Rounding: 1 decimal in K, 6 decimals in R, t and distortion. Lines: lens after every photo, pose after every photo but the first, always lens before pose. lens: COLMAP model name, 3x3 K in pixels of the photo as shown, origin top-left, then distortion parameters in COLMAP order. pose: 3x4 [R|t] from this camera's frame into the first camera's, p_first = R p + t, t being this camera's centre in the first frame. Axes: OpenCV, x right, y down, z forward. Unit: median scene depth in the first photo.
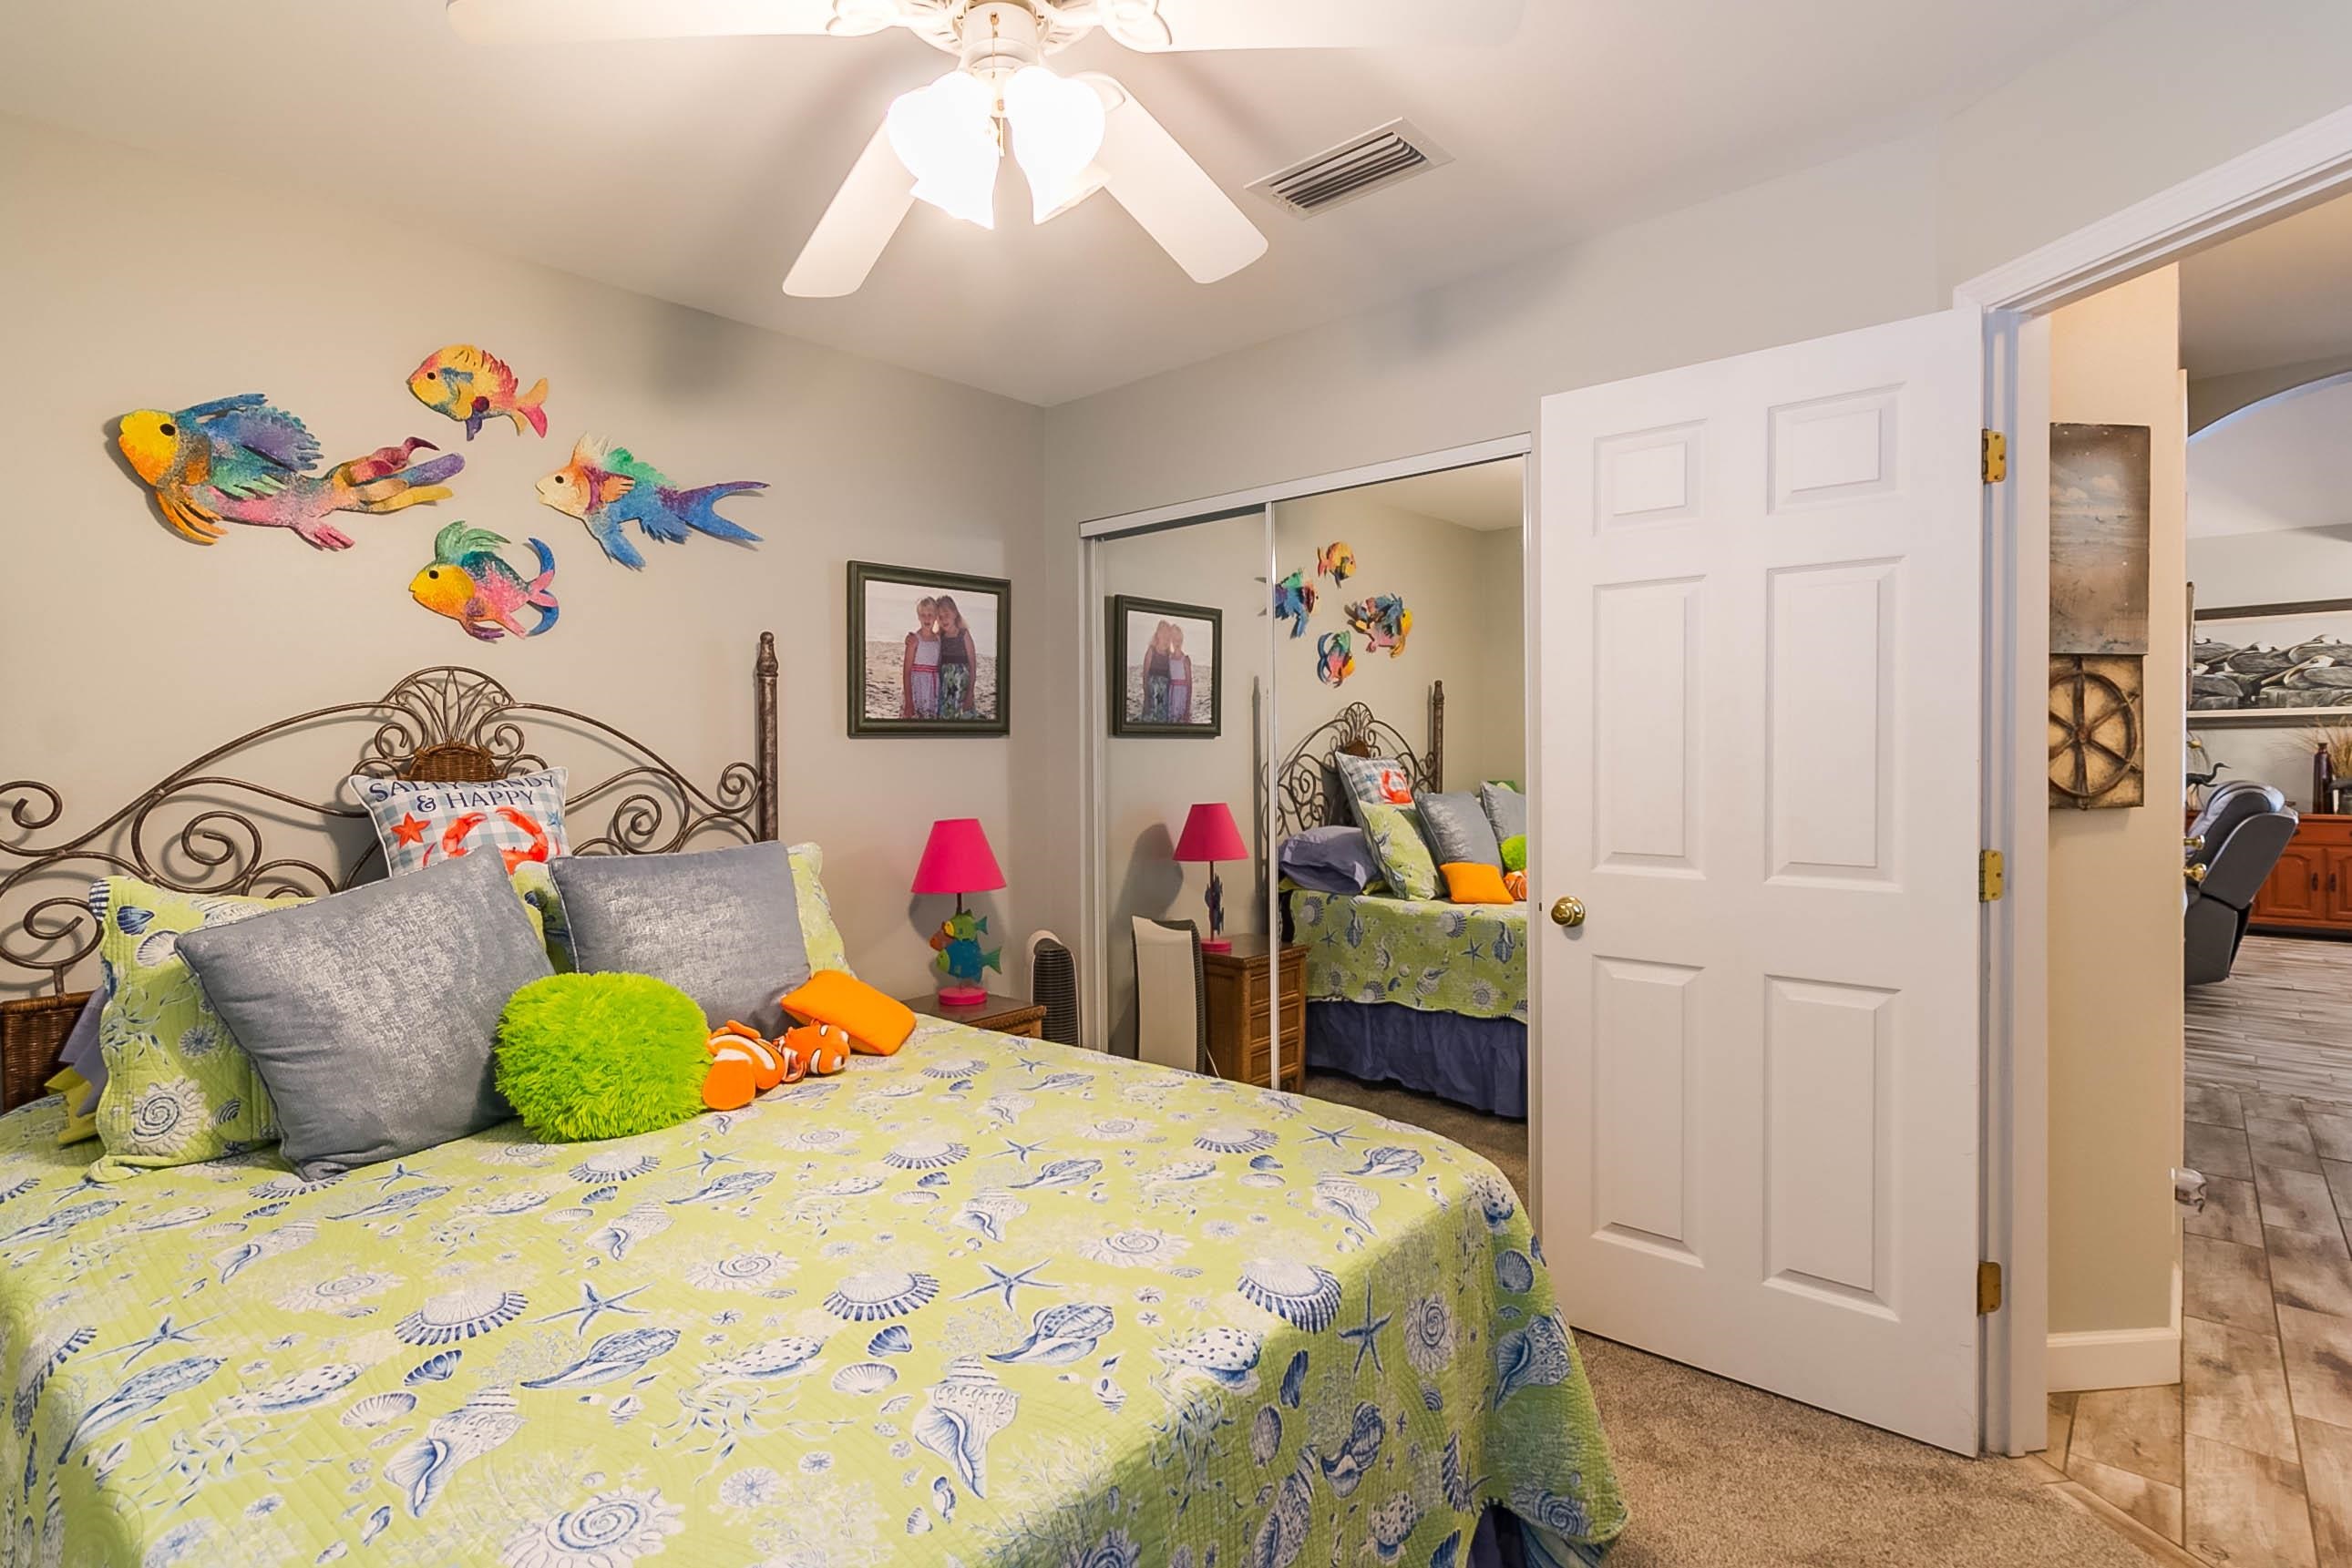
lens RADIAL K [[1106.0, 0, 1173.3], [0, 1106.0, 772.4], [0, 0, 1]] dist [0.002591, -0.005121]
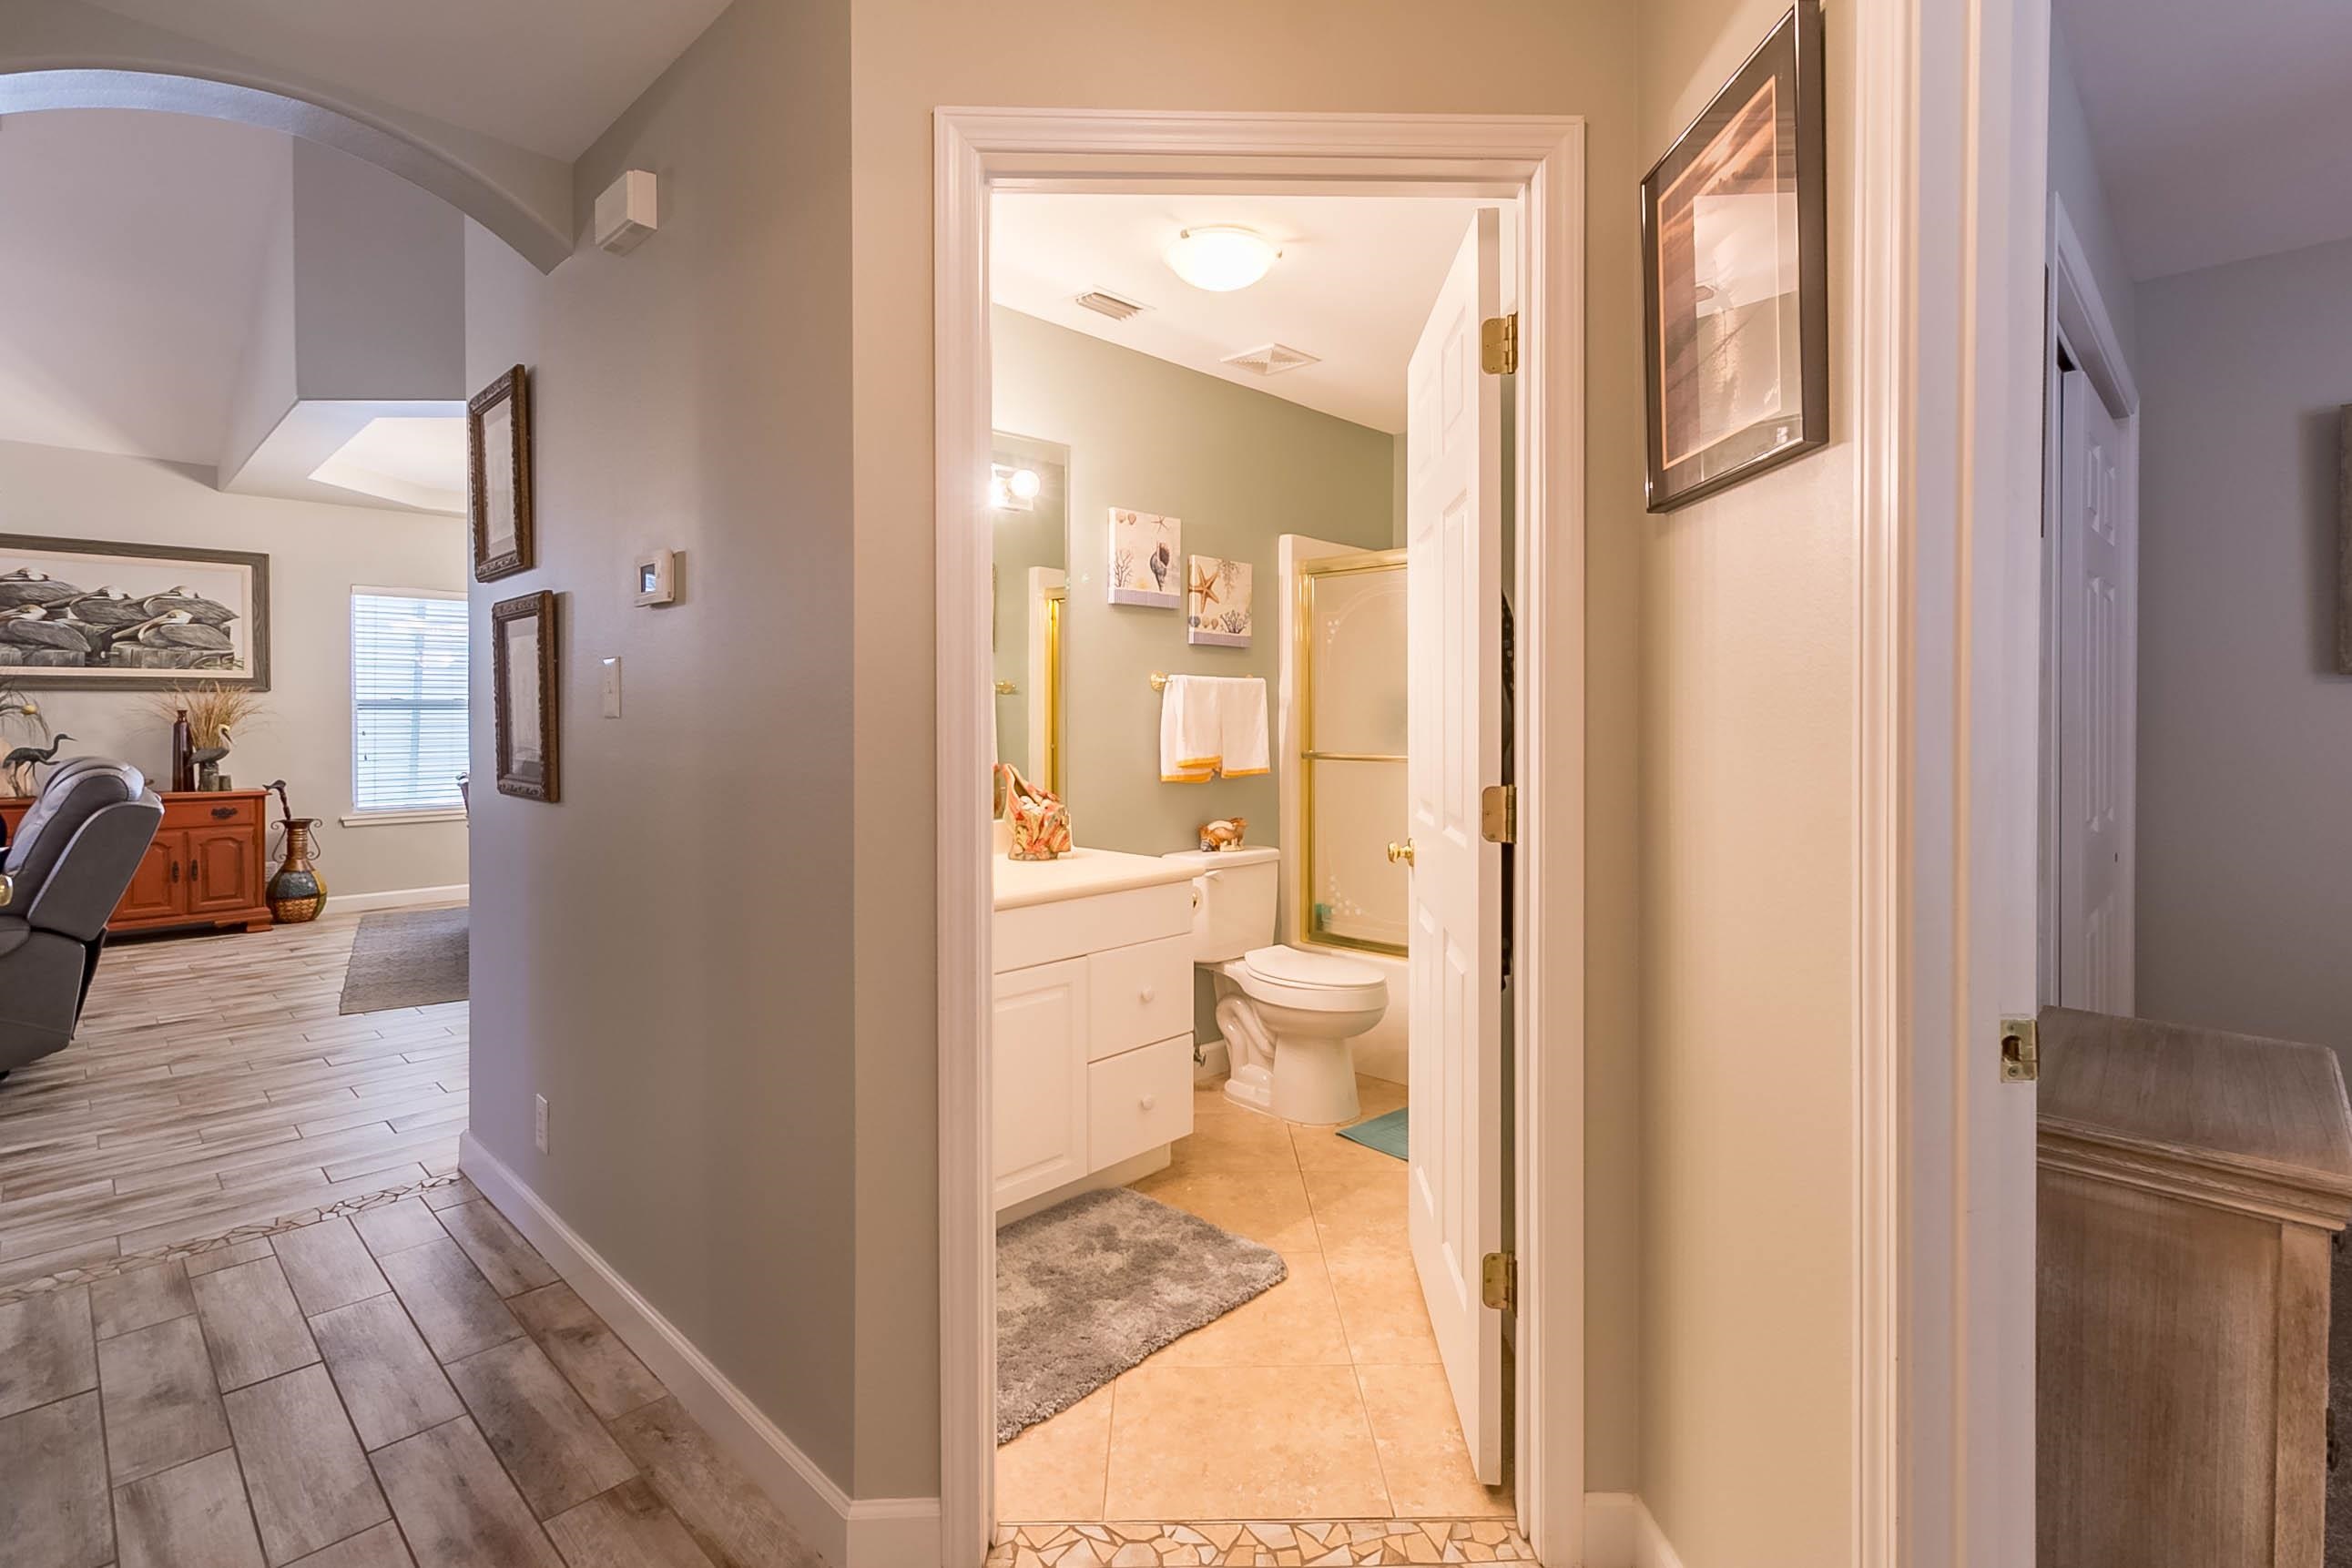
lens RADIAL K [[1106.1, 0, 1129.5], [0, 1106.1, 722.8], [0, 0, 1]] dist [0.002591, -0.005121]
pose [[0.047791, 0.004601, 0.998847, 0.306723], [0.013891, 0.999890, -0.005271, -0.002523], [-0.998761, 0.014127, 0.047722, 0.313254]]
